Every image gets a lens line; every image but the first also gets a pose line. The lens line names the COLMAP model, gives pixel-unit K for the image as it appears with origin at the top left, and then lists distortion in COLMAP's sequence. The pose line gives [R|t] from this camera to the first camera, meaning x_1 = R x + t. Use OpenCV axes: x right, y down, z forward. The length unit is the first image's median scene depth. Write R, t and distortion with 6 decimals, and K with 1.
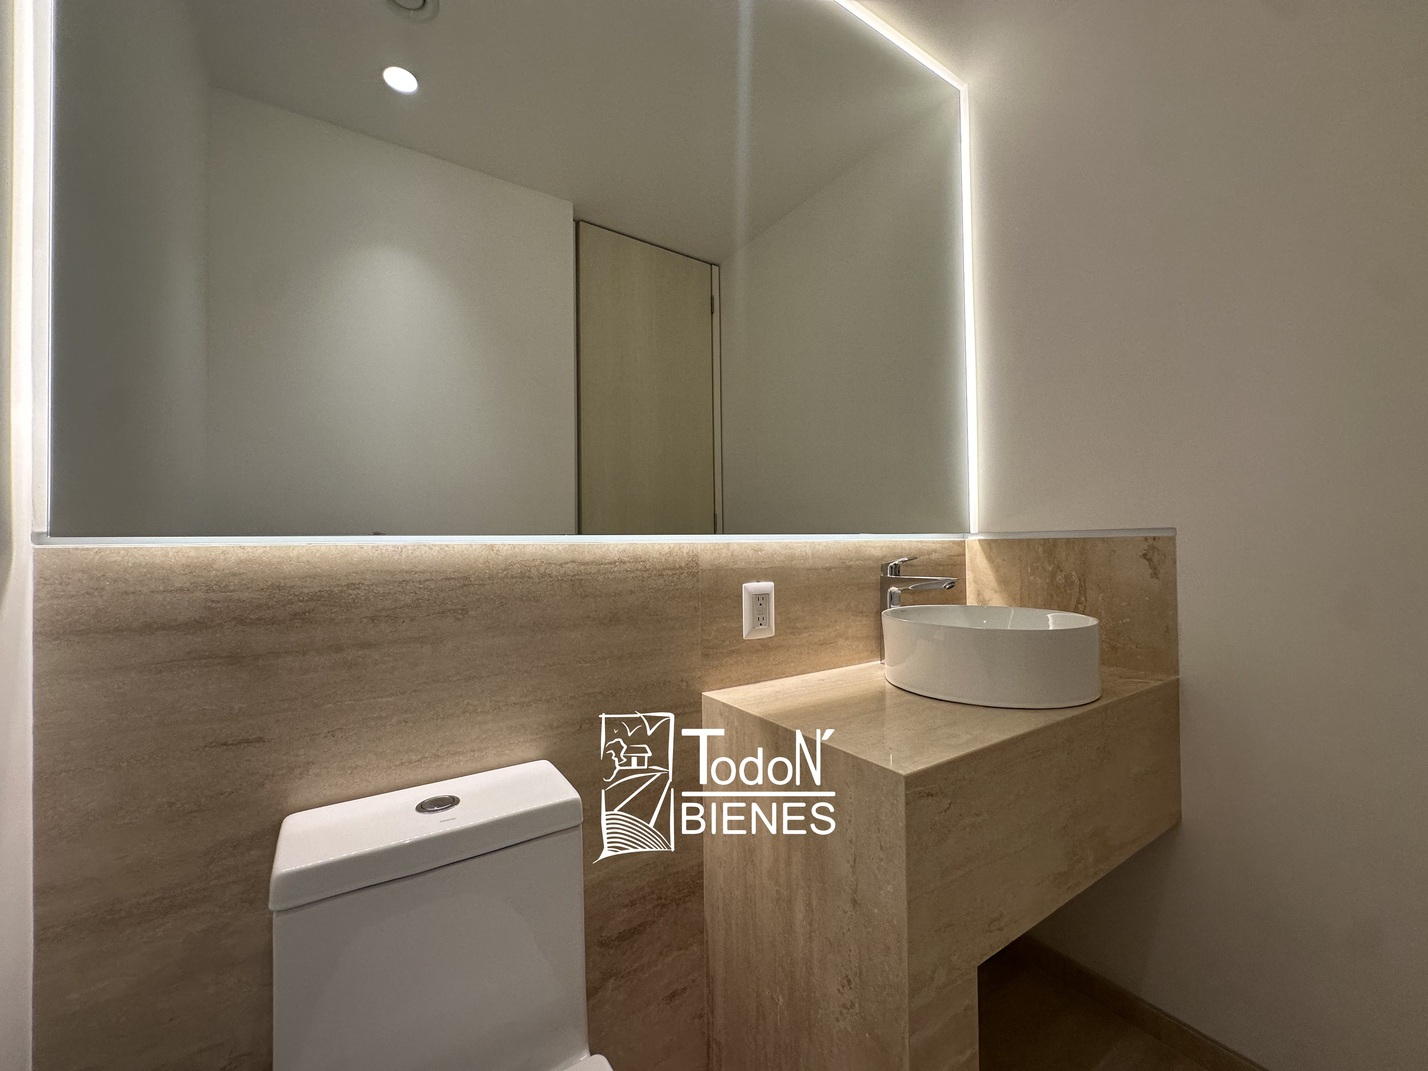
lens RADIAL K [[569.6, 0, 711.5], [0, 569.6, 540.9], [0, 0, 1]] dist [-0.001319, 0.001154]
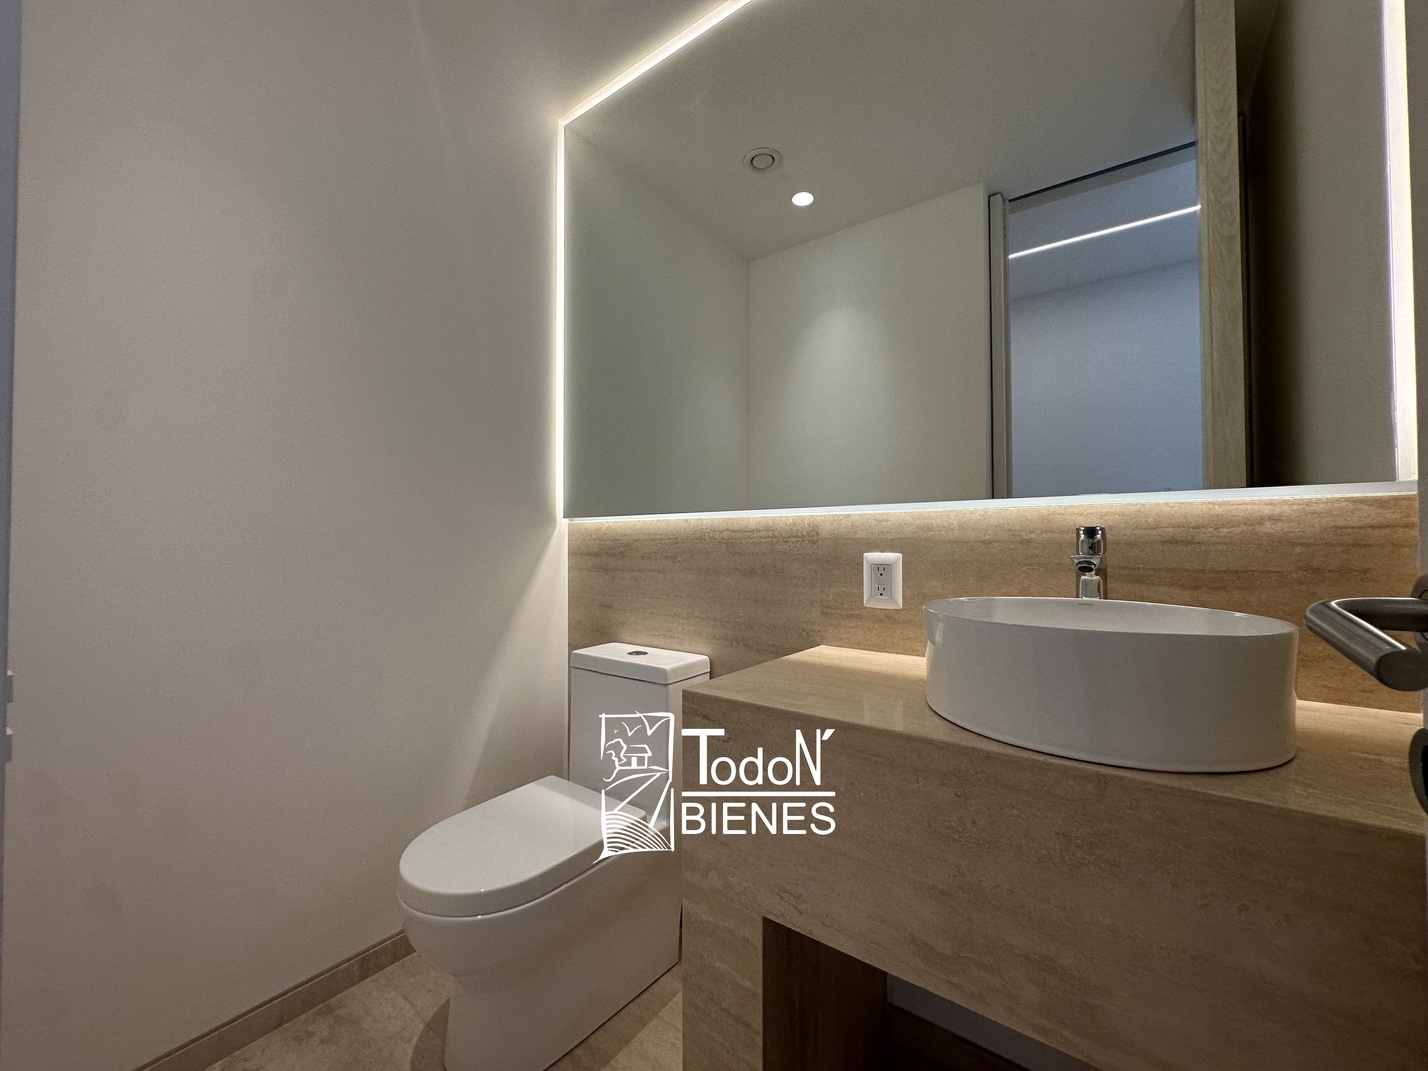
lens RADIAL K [[569.6, 0, 710.9], [0, 569.6, 533.8], [0, 0, 1]] dist [-0.001319, 0.001154]
pose [[0.346471, -0.002101, -0.938058, 1.040549], [0.004224, 0.999991, -0.000680, 0.043963], [0.938051, -0.003727, 0.346477, 0.415506]]
